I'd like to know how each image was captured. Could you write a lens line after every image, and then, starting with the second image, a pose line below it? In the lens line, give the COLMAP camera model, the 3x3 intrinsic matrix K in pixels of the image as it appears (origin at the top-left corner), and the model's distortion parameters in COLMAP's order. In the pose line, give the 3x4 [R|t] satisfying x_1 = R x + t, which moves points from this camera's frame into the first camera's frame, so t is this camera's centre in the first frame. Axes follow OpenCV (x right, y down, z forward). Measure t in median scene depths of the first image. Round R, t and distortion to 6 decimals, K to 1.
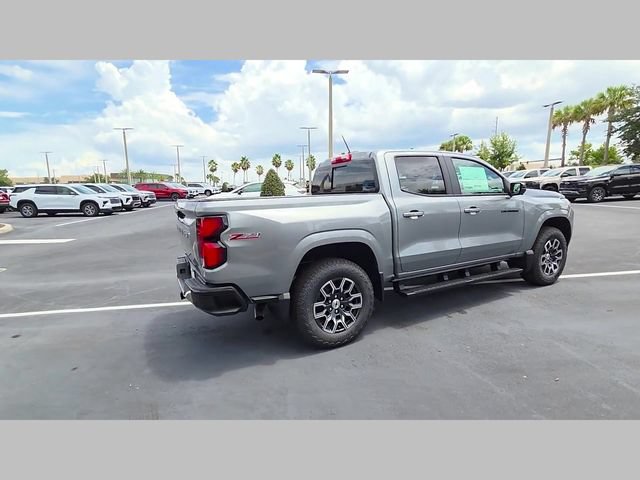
lens RADIAL K [[328.2, 0, 318.7], [0, 328.2, 241.7], [0, 0, 1]] dist [0.005746, -0.001367]
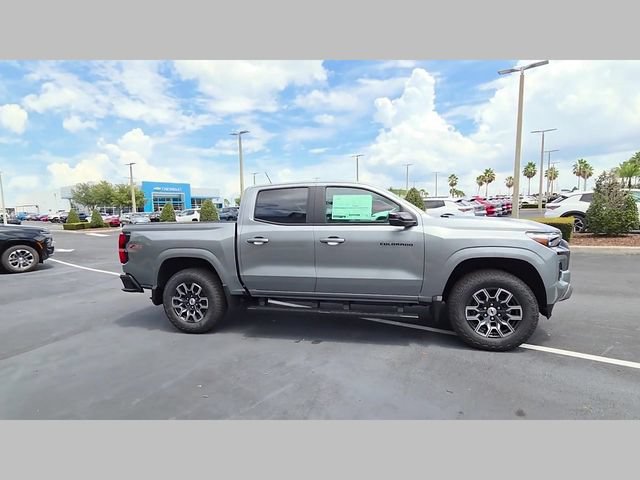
lens RADIAL K [[328.2, 0, 319.7], [0, 328.2, 241.9], [0, 0, 1]] dist [0.005746, -0.001367]
pose [[0.748631, 0.068103, -0.659480, 0.955214], [-0.095715, 0.995391, -0.005863, -0.072276], [0.656041, 0.067512, 0.751699, 0.216673]]
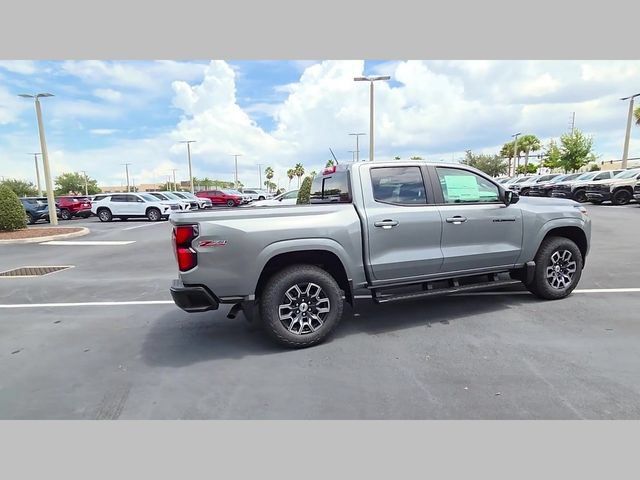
lens RADIAL K [[328.2, 0, 318.5], [0, 328.2, 240.8], [0, 0, 1]] dist [0.005746, -0.001367]
pose [[0.985977, 0.014186, -0.166275, 0.197428], [-0.017161, 0.999717, -0.016471, -0.007658], [0.165994, 0.019094, 0.985942, -0.038466]]
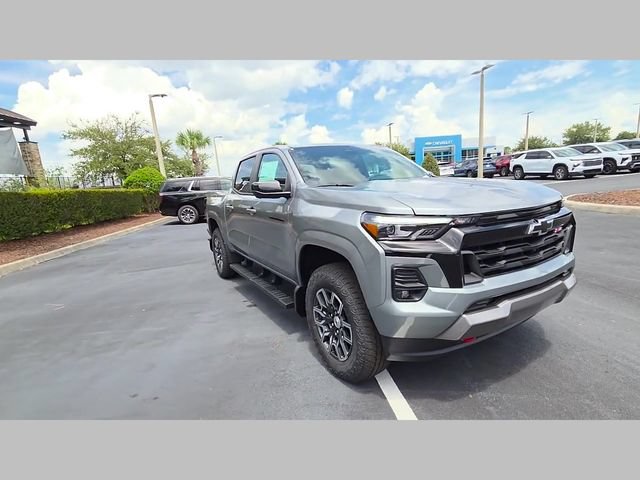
lens RADIAL K [[328.2, 0, 321.8], [0, 328.2, 241.6], [0, 0, 1]] dist [0.005746, -0.001367]
pose [[0.042433, 0.209908, -0.976800, 1.269128], [-0.076957, 0.975463, 0.206277, -0.195529], [0.996131, 0.066419, 0.057546, 1.022305]]
